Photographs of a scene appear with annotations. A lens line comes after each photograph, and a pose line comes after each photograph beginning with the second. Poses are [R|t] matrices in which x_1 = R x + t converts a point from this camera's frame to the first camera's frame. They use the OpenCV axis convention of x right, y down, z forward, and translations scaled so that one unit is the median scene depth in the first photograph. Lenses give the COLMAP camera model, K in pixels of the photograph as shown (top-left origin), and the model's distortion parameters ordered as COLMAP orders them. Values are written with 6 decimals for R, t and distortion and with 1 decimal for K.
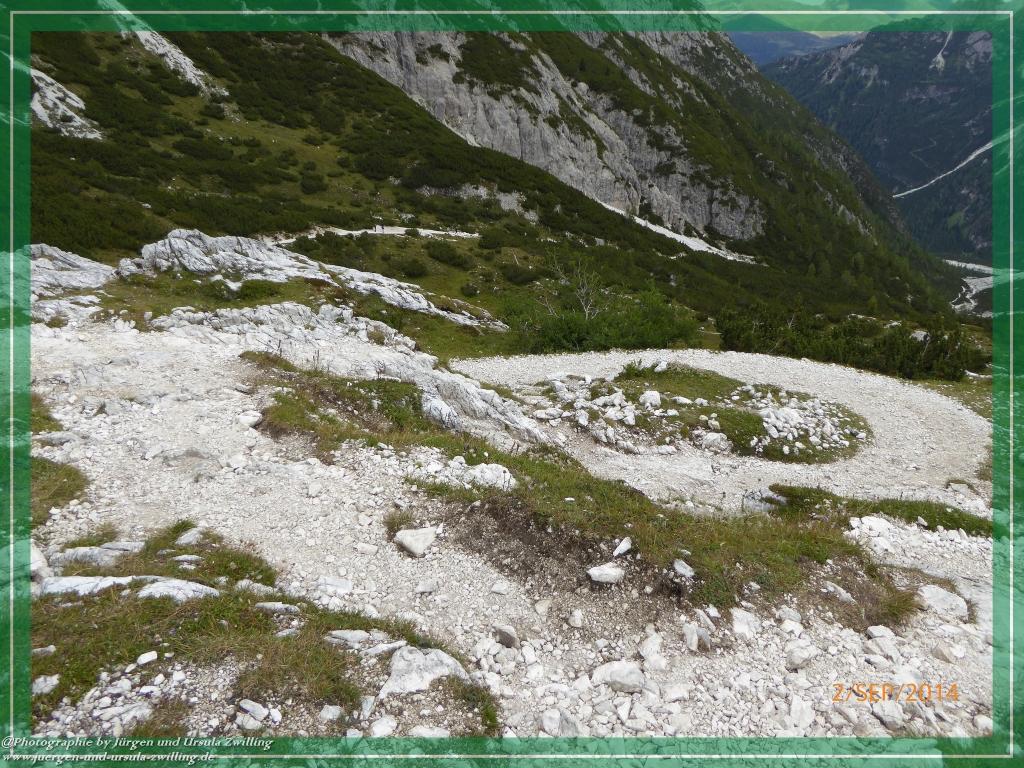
lens RADIAL K [[734.8, 0, 518.2], [0, 734.8, 381.3], [0, 0, 1]] dist [-0.022815, 0.002718]
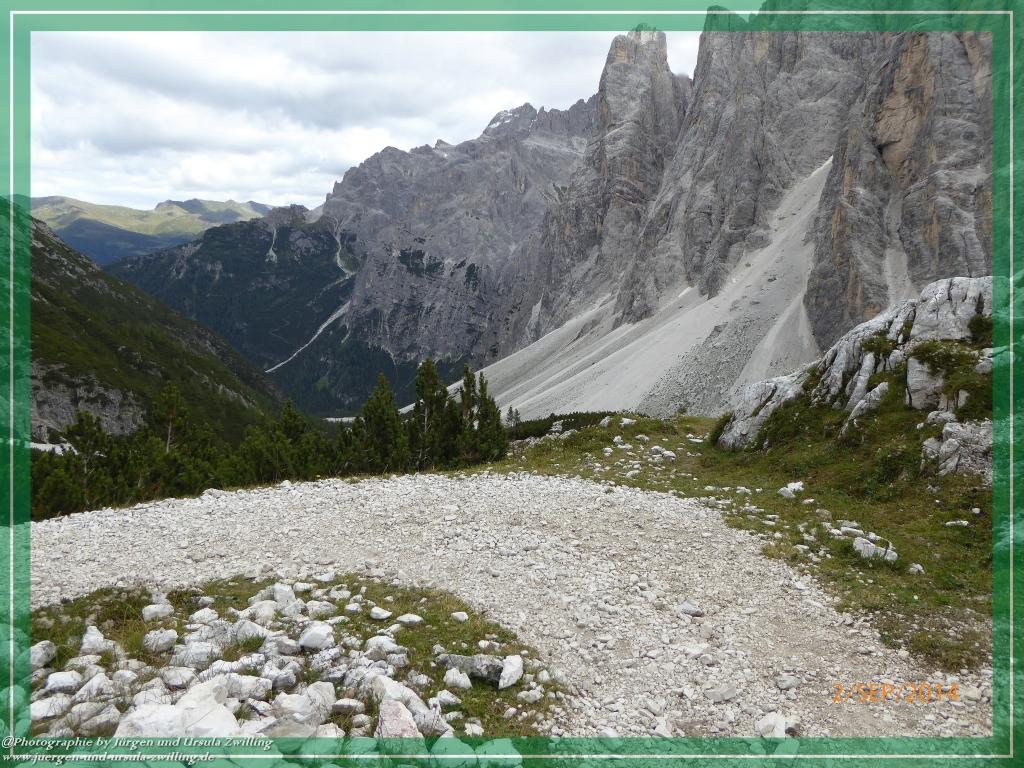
lens RADIAL K [[734.8, 0, 519.9], [0, 734.8, 378.3], [0, 0, 1]] dist [-0.022815, 0.002718]
pose [[0.689200, -0.140924, 0.710735, 0.011224], [0.313245, 0.942452, -0.116886, 0.000433], [-0.653361, 0.303192, 0.693681, 0.028682]]
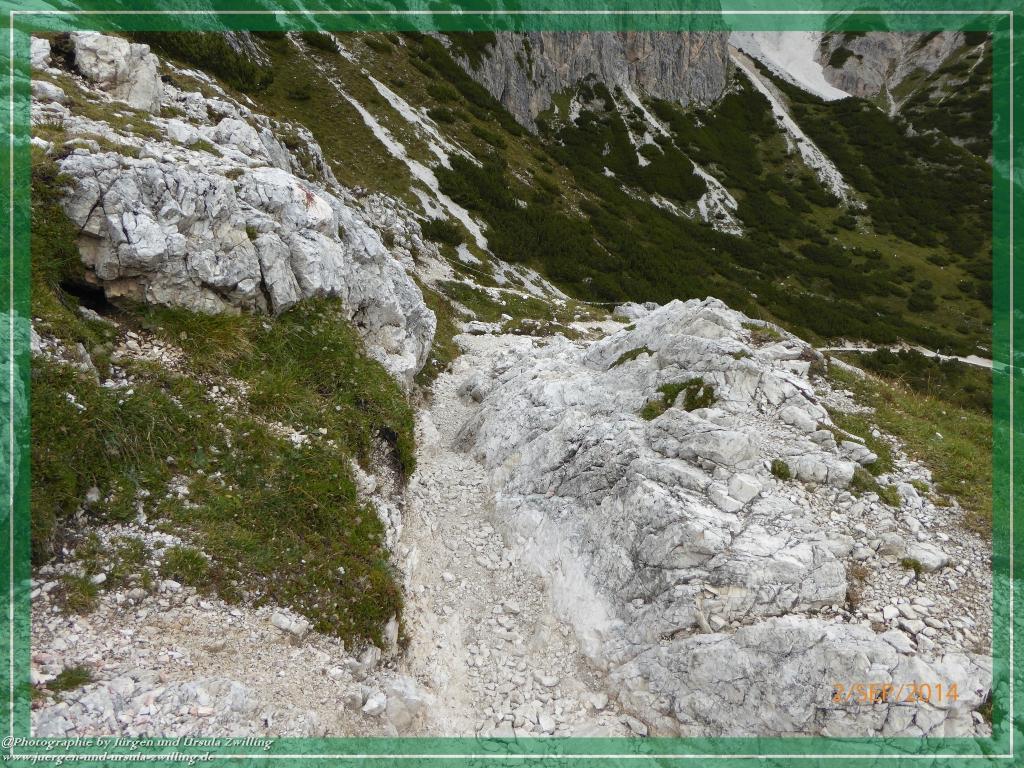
lens RADIAL K [[734.8, 0, 517.8], [0, 734.8, 384.3], [0, 0, 1]] dist [-0.022815, 0.002718]
pose [[0.693462, 0.239996, -0.679347, 0.021156], [-0.325775, 0.945446, 0.001459, 0.005853], [0.642636, 0.220303, 0.733816, -0.026286]]
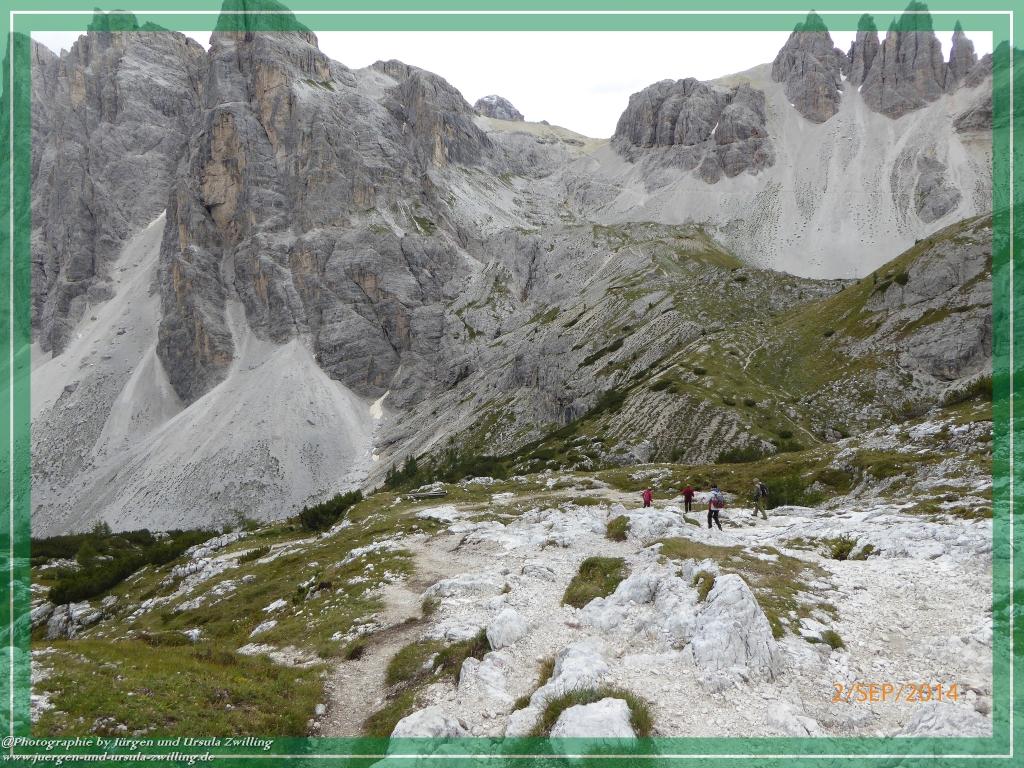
lens RADIAL K [[734.8, 0, 515.6], [0, 734.8, 375.2], [0, 0, 1]] dist [-0.022815, 0.002718]
pose [[-0.055602, -0.150214, 0.987089, -0.117773], [0.436513, 0.885476, 0.159339, -0.018336], [-0.897978, 0.439737, 0.016336, -0.076370]]
